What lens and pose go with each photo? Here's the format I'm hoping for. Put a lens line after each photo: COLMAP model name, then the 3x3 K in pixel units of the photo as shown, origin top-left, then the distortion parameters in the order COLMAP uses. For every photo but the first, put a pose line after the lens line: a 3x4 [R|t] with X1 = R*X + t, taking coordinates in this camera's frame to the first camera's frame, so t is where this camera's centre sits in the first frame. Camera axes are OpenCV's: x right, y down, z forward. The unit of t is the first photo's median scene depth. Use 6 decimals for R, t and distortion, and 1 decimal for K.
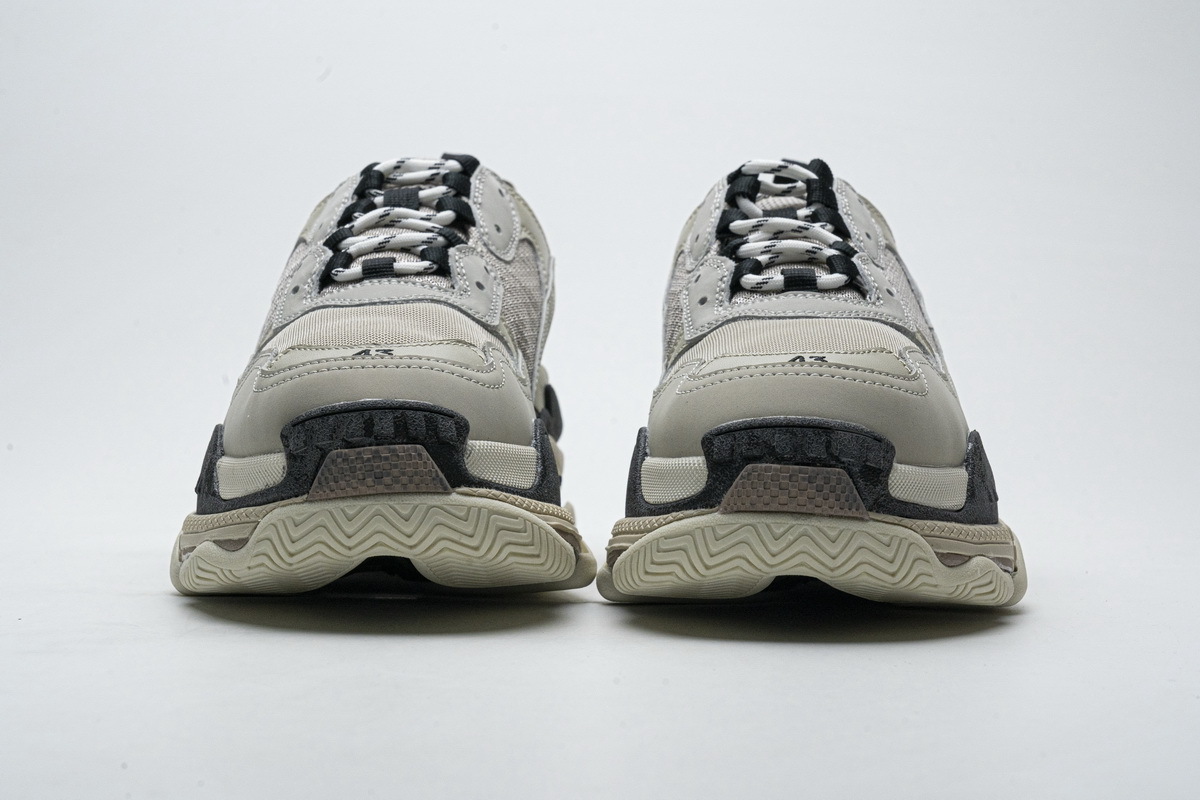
lens RADIAL K [[2527.8, 0, 597.6], [0, 2527.8, 399.2], [0, 0, 1]] dist [-0.127281, 0.000000]
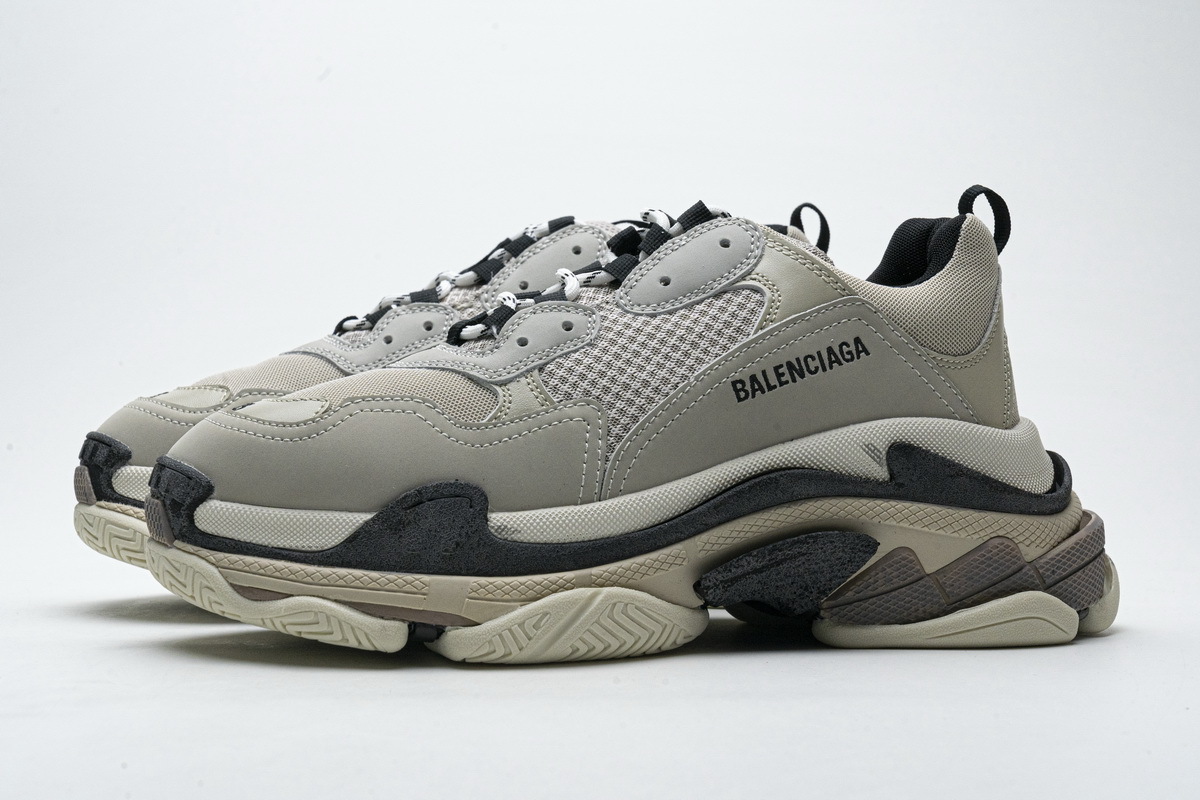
lens RADIAL K [[2527.8, 0, 599.2], [0, 2527.8, 395.2], [0, 0, 1]] dist [-0.127281, 0.000000]
pose [[0.423068, 0.010317, -0.906039, 1.188473], [-0.027655, 0.999616, -0.001531, -0.023176], [0.905676, 0.025704, 0.423191, 0.685956]]
